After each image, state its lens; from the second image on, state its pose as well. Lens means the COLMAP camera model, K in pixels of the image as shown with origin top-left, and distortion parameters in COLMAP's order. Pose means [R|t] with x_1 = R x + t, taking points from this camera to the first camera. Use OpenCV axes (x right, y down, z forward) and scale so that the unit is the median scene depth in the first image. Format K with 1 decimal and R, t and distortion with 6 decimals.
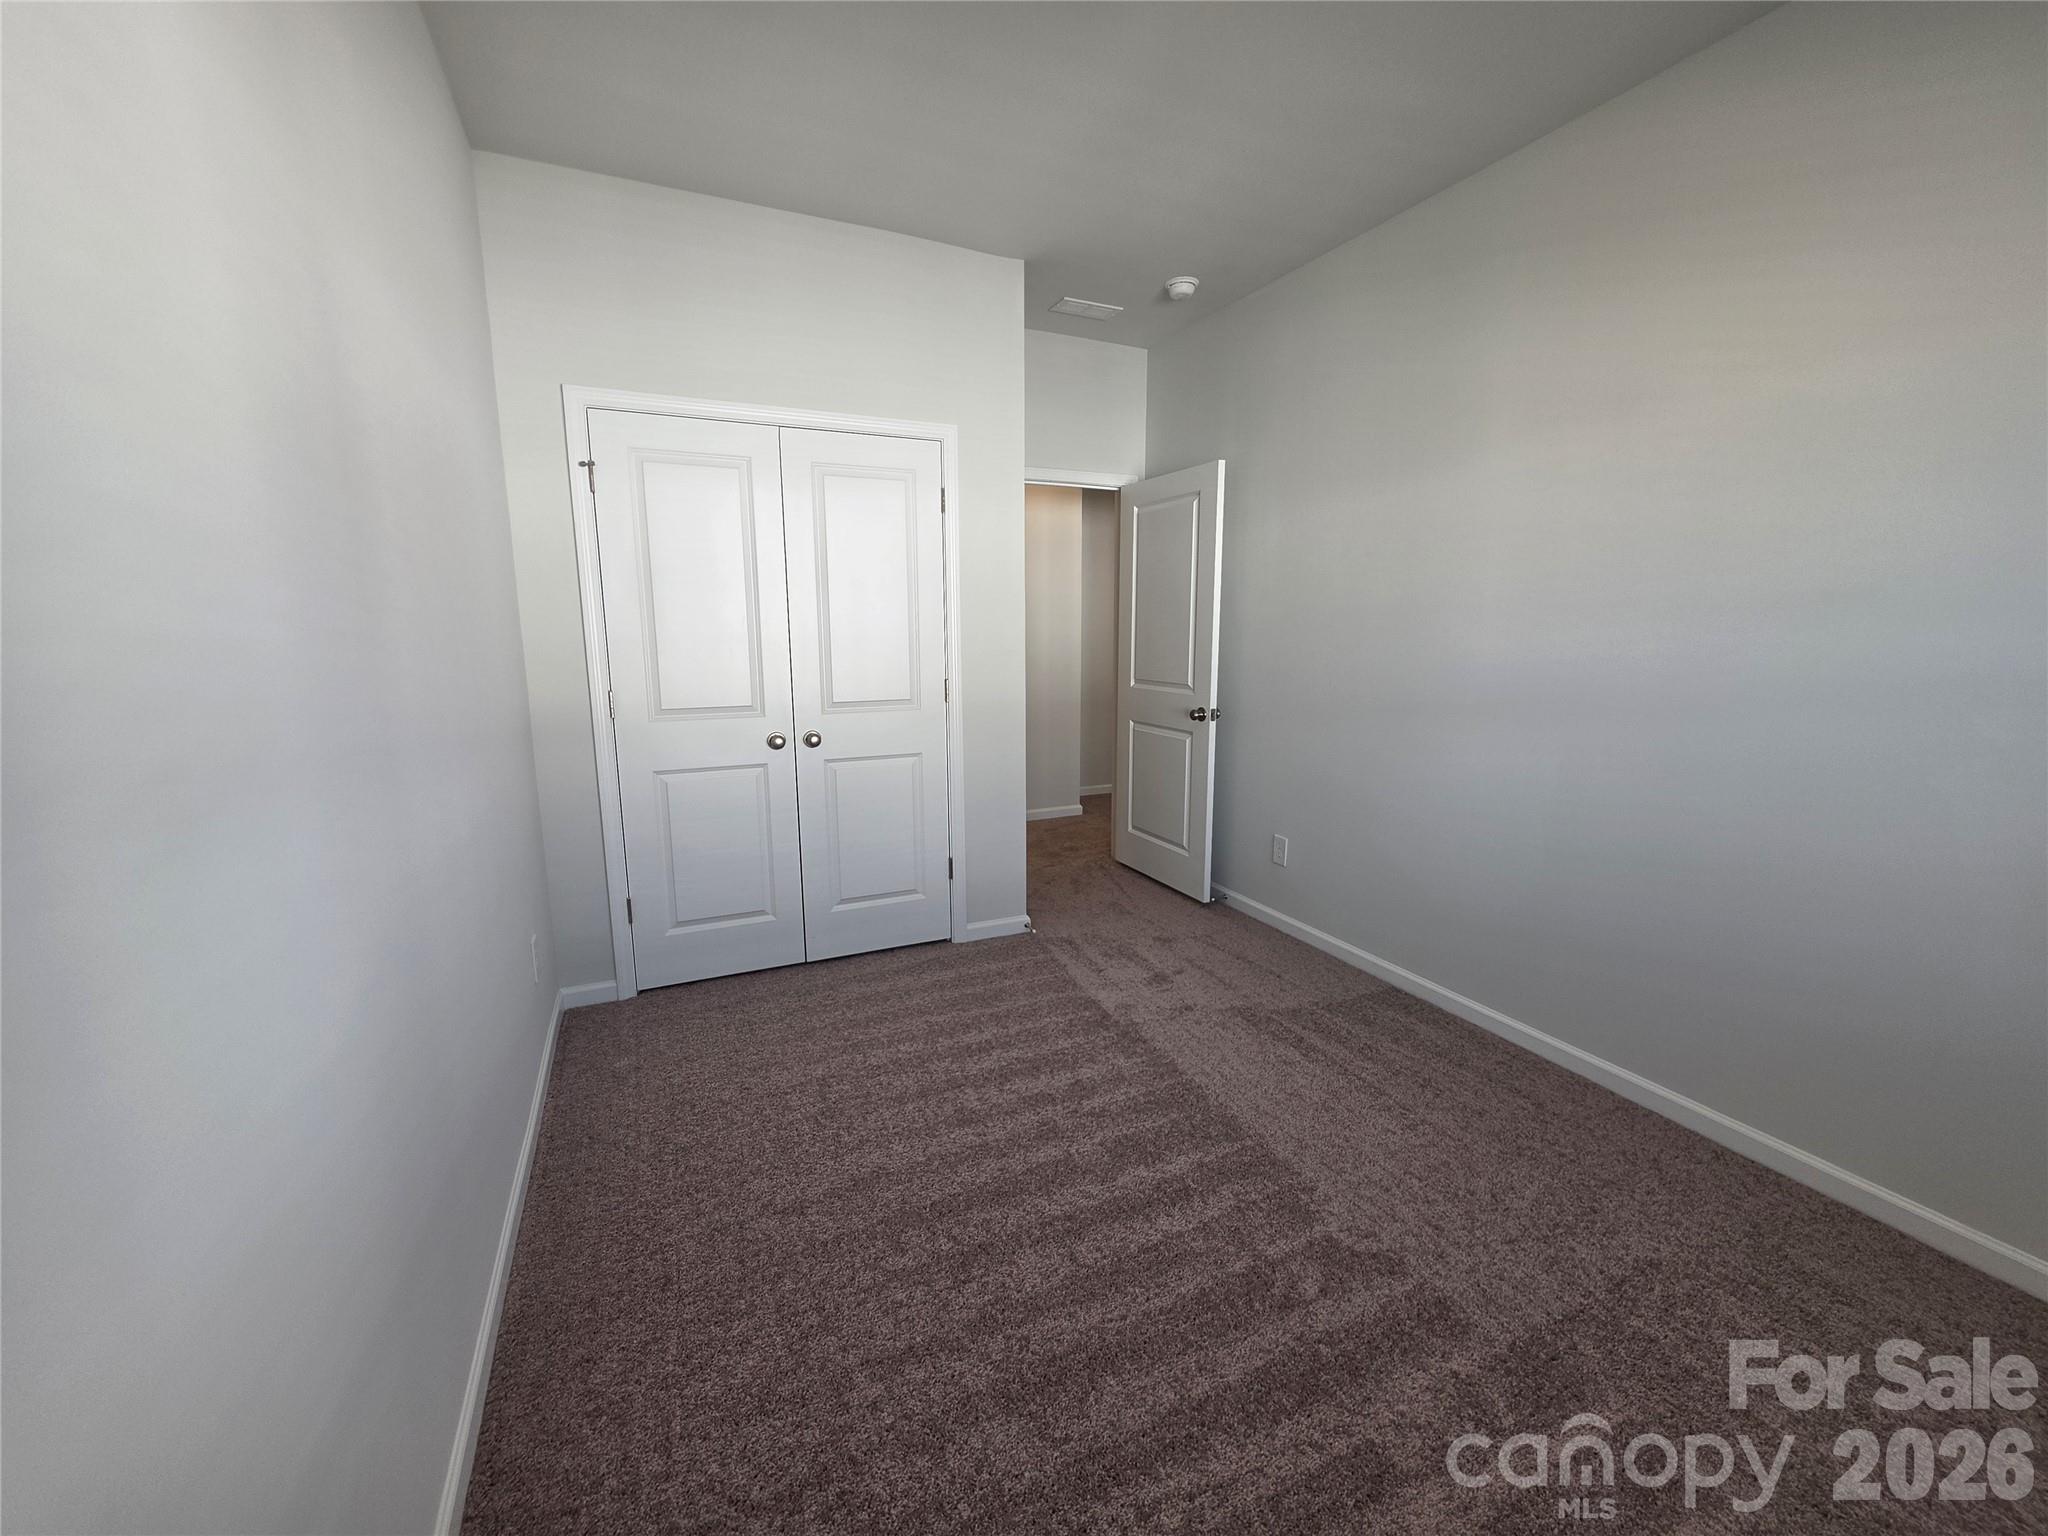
lens RADIAL K [[850.0, 0, 1028.8], [0, 850.0, 779.5], [0, 0, 1]] dist [-0.000159, -0.000056]
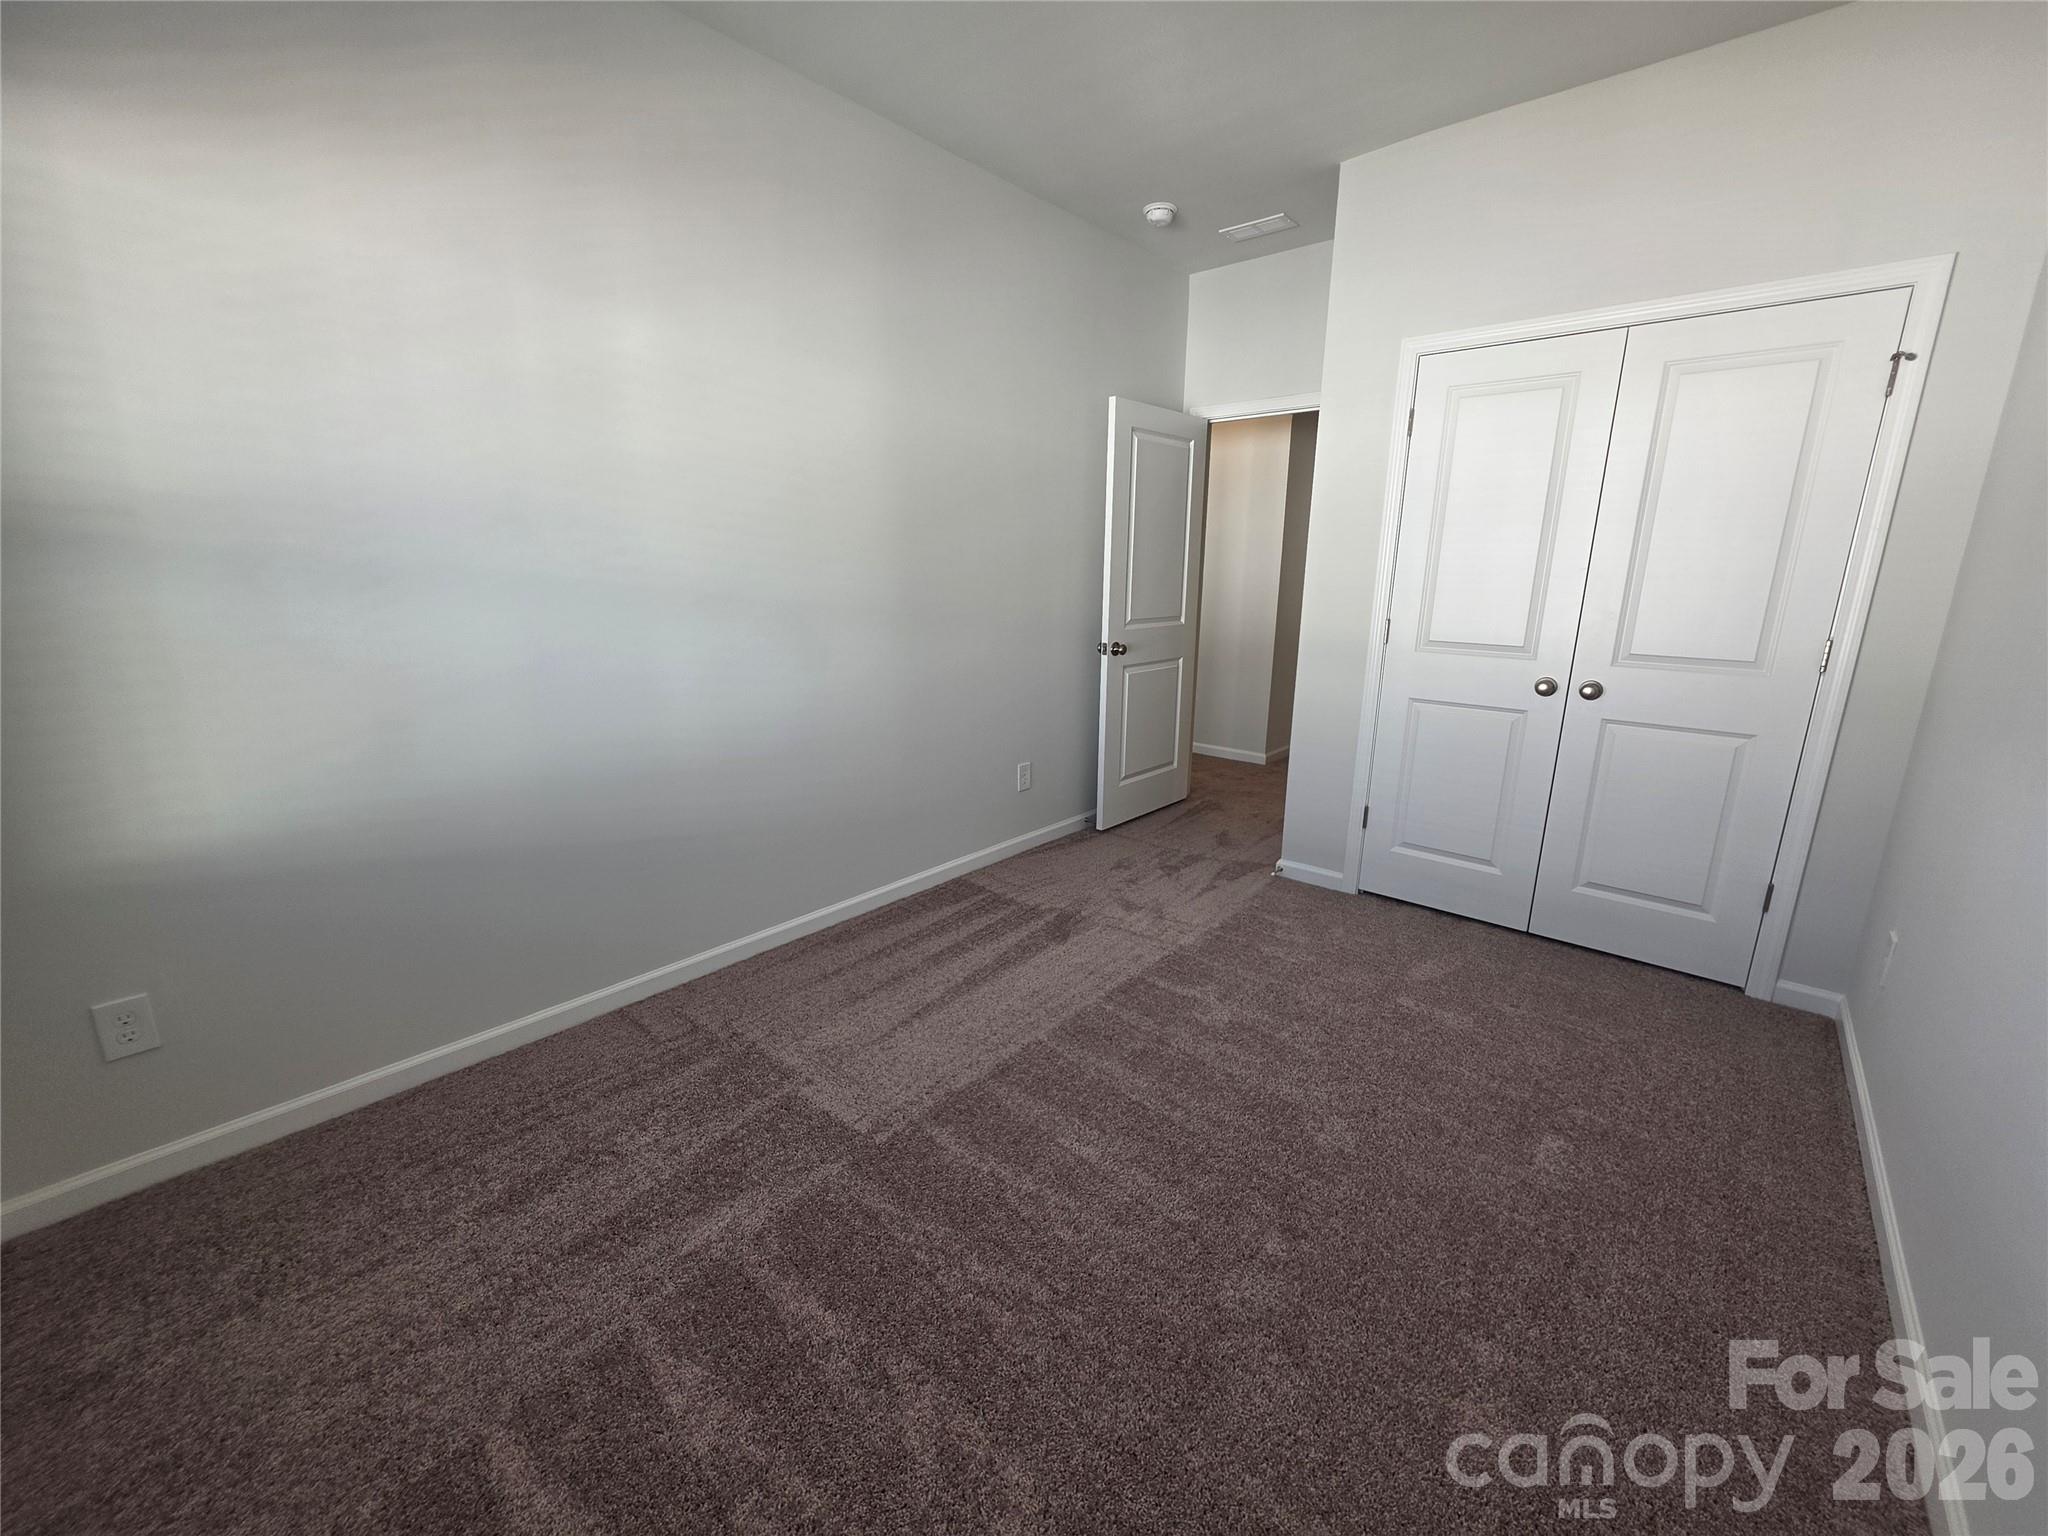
lens RADIAL K [[818.3, 0, 1025.3], [0, 818.3, 757.4], [0, 0, 1]] dist [-0.000749, -0.000214]
pose [[0.414891, 0.221142, -0.882588, 0.267600], [-0.168585, 0.971902, 0.164272, -0.023459], [0.894117, 0.080637, 0.440515, 0.119825]]
